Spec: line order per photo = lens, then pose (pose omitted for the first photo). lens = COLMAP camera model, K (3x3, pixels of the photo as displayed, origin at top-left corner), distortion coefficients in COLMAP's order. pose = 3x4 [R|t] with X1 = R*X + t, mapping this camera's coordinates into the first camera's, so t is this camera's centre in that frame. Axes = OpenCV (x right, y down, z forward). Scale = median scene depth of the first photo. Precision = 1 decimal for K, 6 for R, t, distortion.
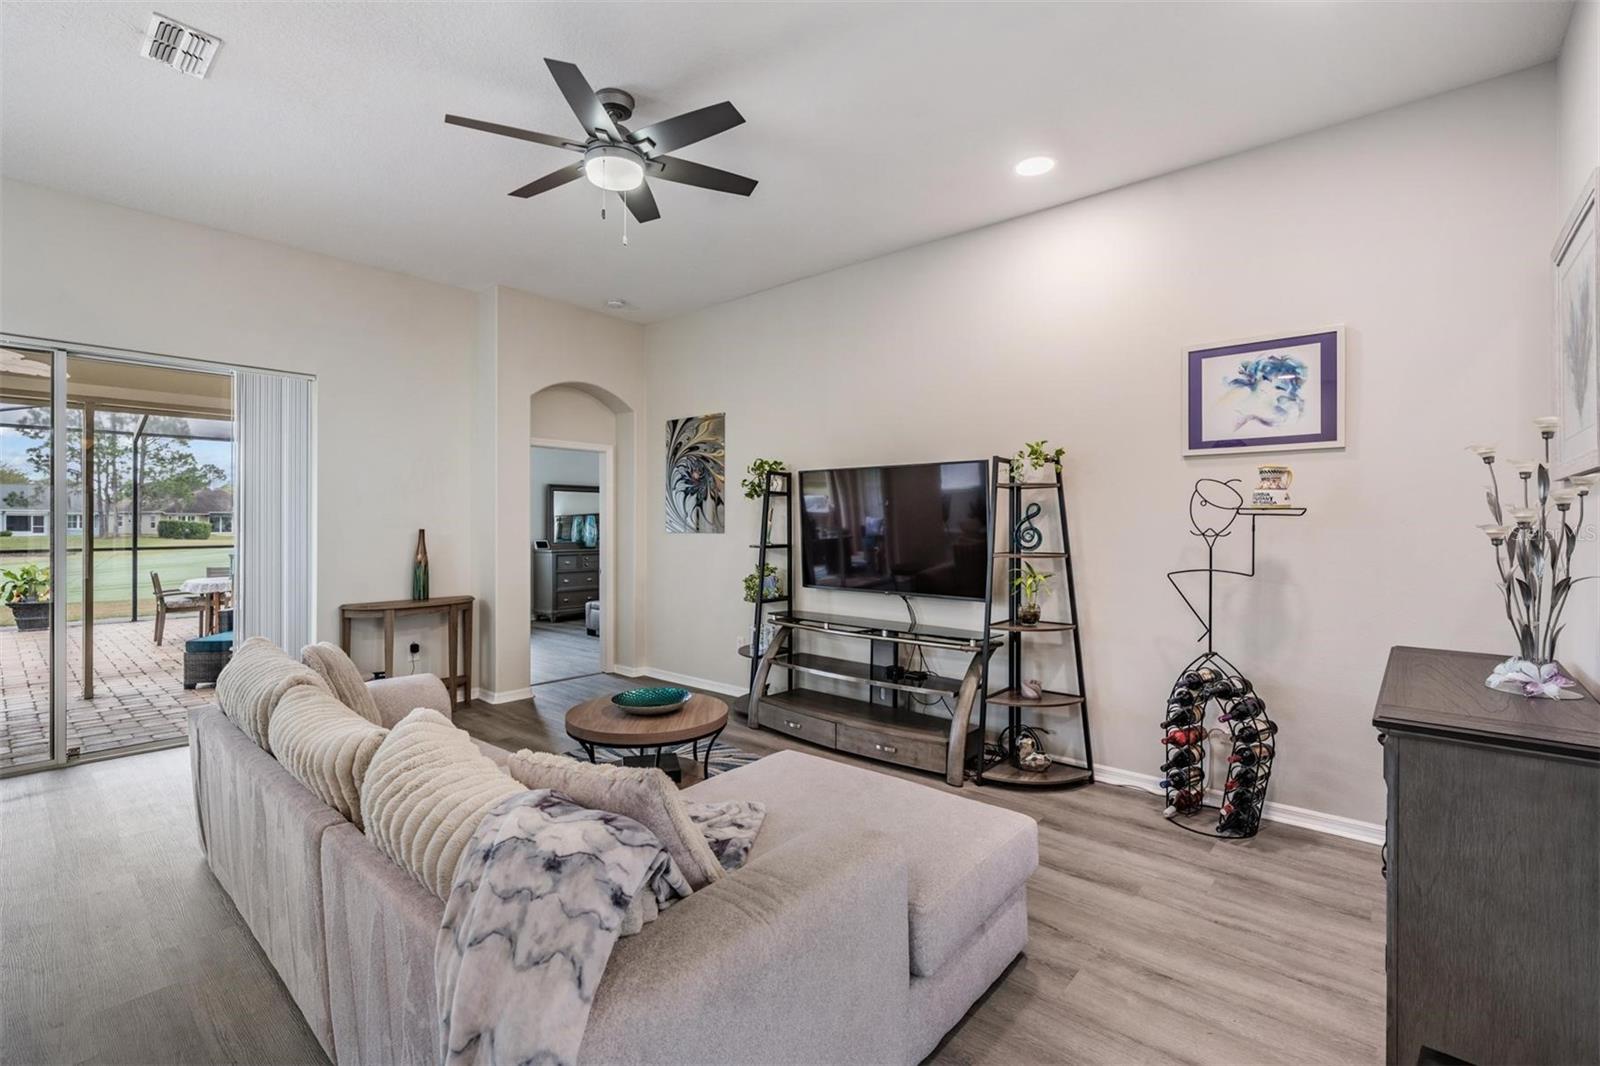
lens RADIAL K [[704.6, 0, 790.2], [0, 704.6, 522.9], [0, 0, 1]] dist [0.001404, -0.000209]
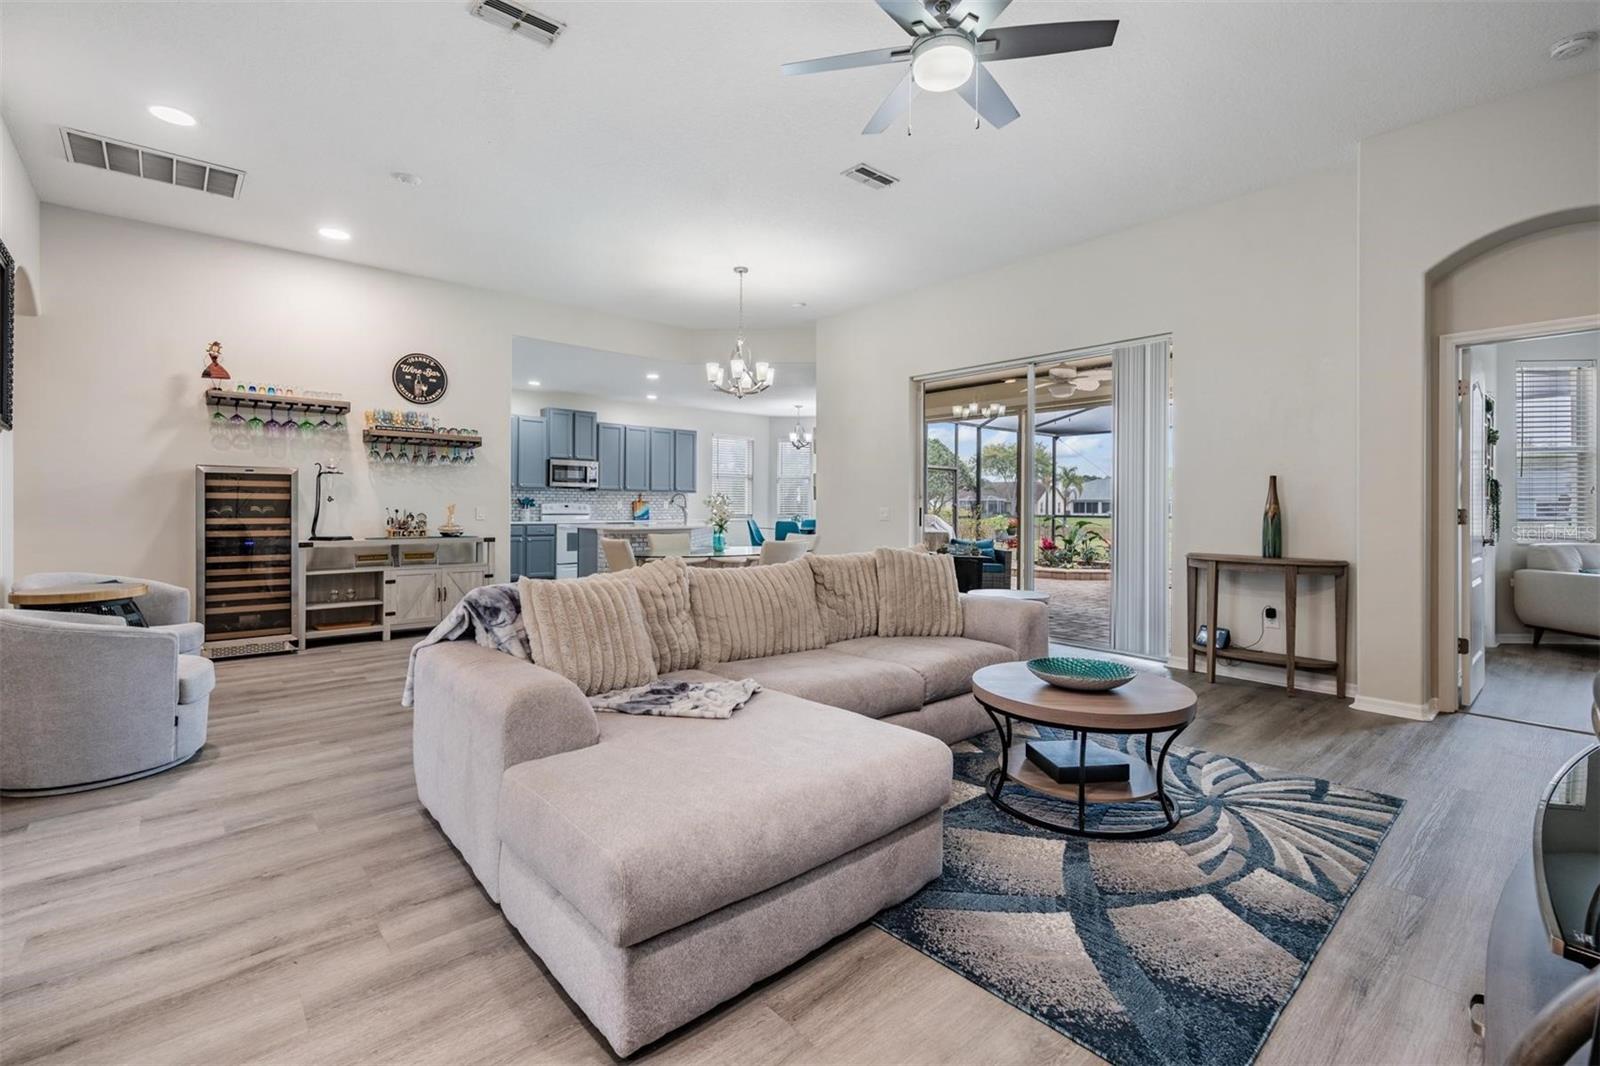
lens RADIAL K [[701.7, 0, 798.7], [0, 701.7, 503.5], [0, 0, 1]] dist [-0.000812, -0.000223]
pose [[-0.121591, -0.004701, -0.992569, 0.426818], [-0.005061, 0.999979, -0.004117, 0.053010], [0.992567, 0.004523, -0.121612, 0.566478]]
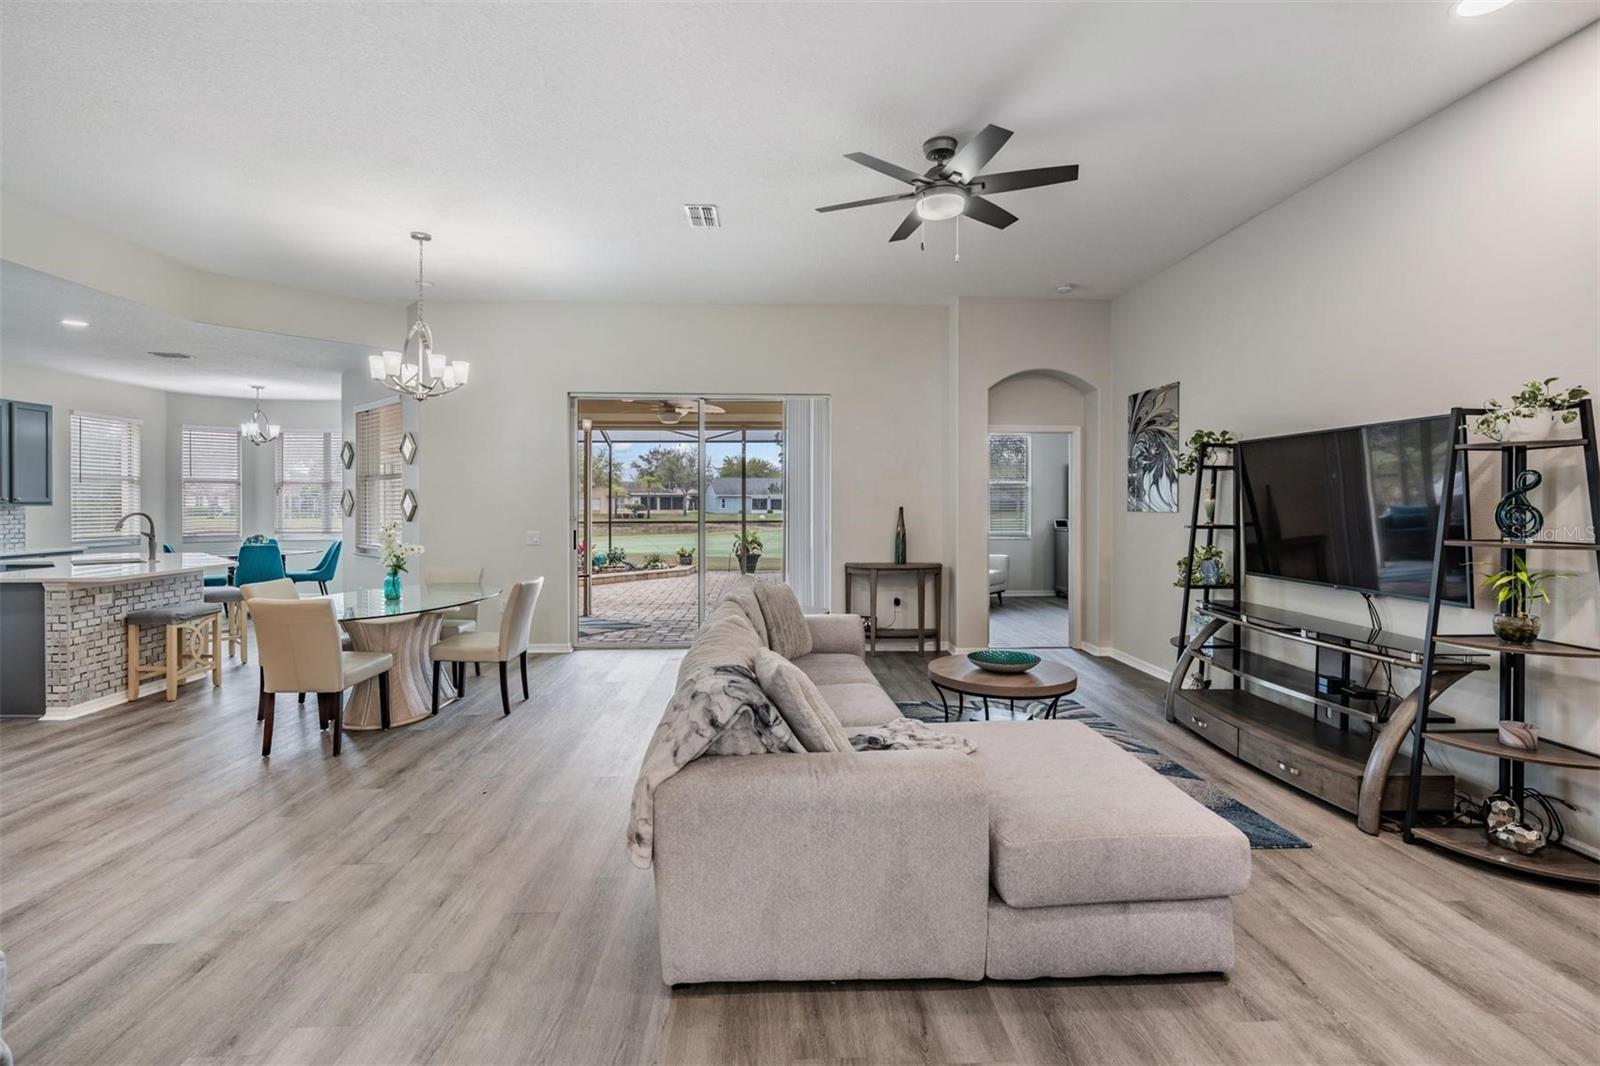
lens RADIAL K [[711.6, 0, 799.8], [0, 711.6, 507.1], [0, 0, 1]] dist [0.001135, -0.000192]
pose [[0.696142, 0.002614, -0.717899, 0.274861], [0.000507, 0.999991, 0.004133, 0.004264], [0.717904, -0.003242, 0.696135, -0.005896]]
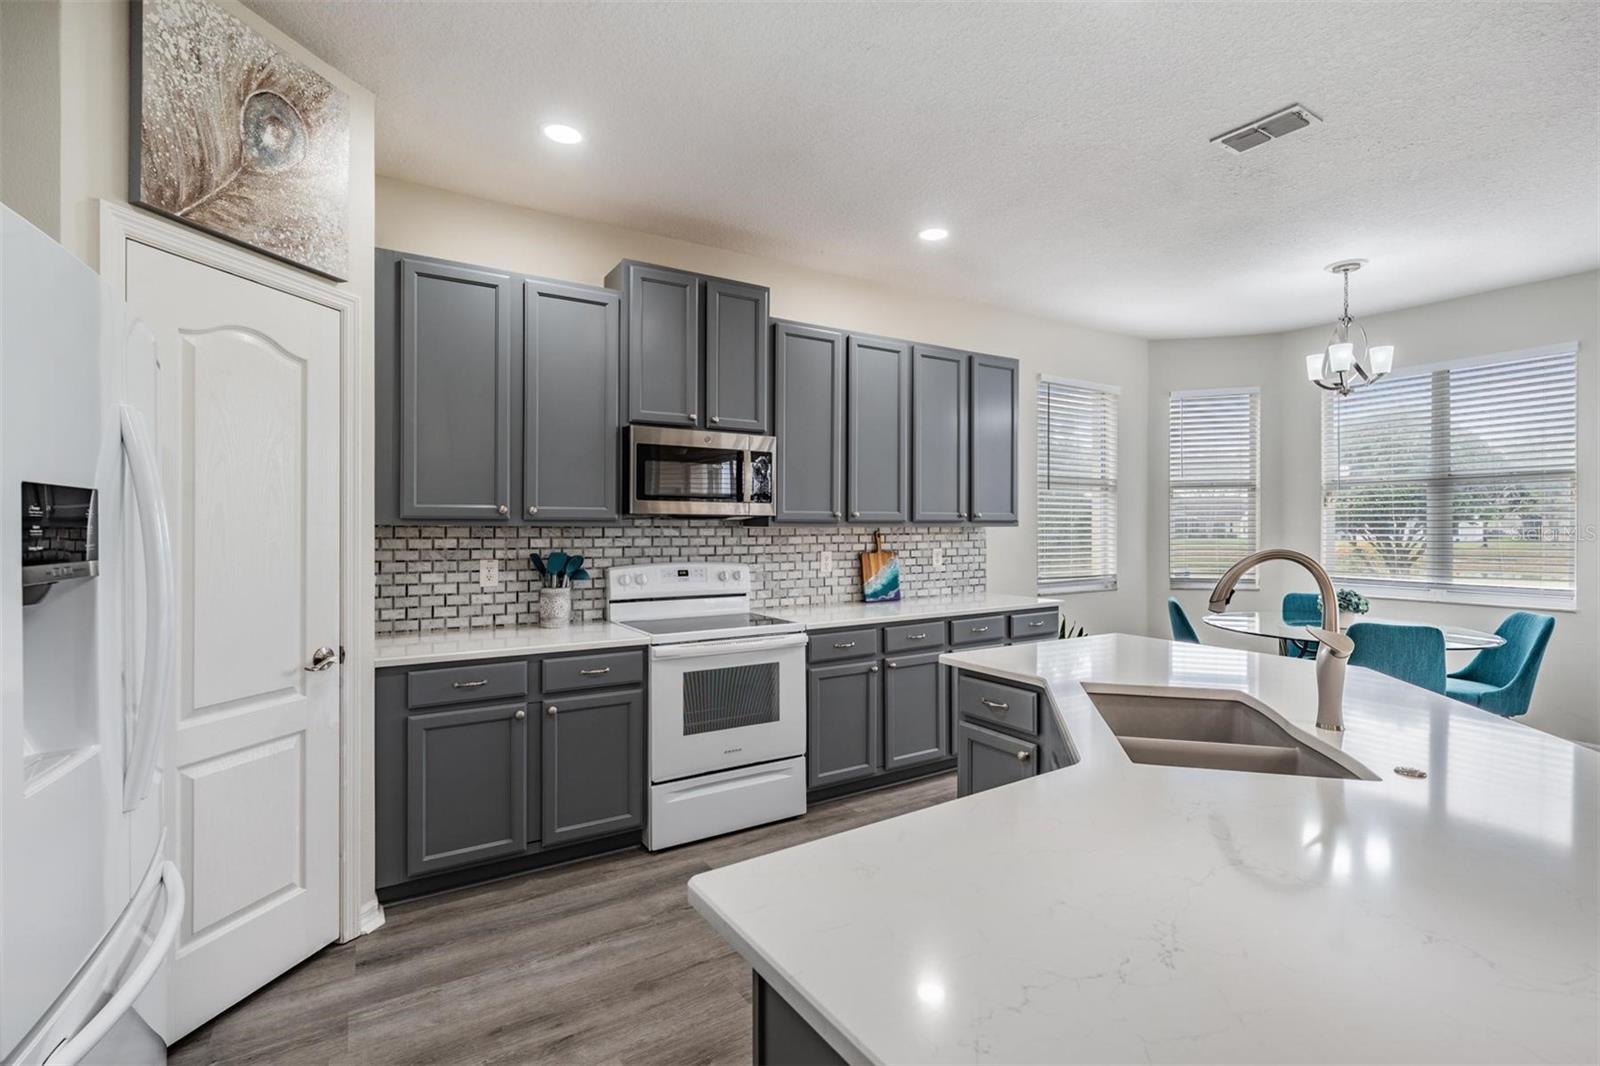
lens RADIAL K [[728.4, 0, 797.9], [0, 728.4, 527.1], [0, 0, 1]] dist [0.000655, -0.000271]
pose [[-0.293517, 0.000147, -0.955954, -0.986920], [-0.001361, 0.999999, 0.000572, 0.007352], [0.955953, 0.001469, -0.293516, -0.090412]]
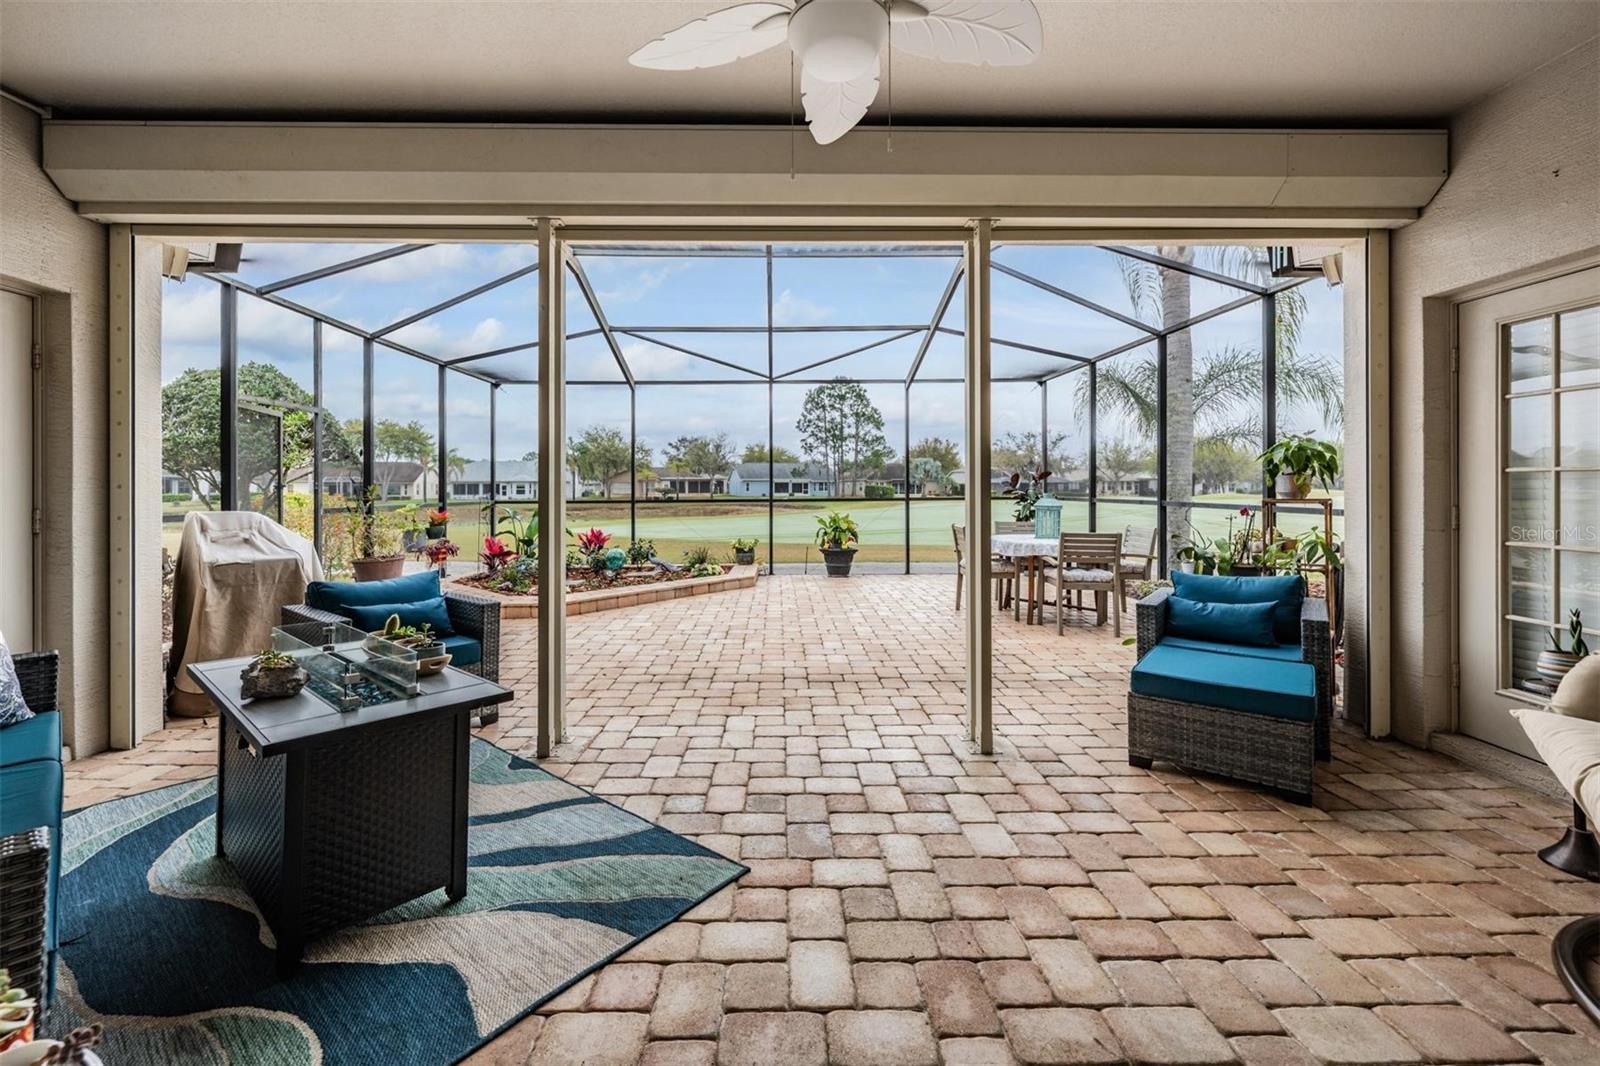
lens RADIAL K [[651.3, 0, 796.5], [0, 651.3, 487.1], [0, 0, 1]] dist [-0.000298, 0.000026]
pose [[0.676049, -0.003843, -0.736846, -0.899271], [0.003532, 0.999992, -0.001975, 0.051497], [0.736848, -0.001267, 0.676057, 0.683102]]
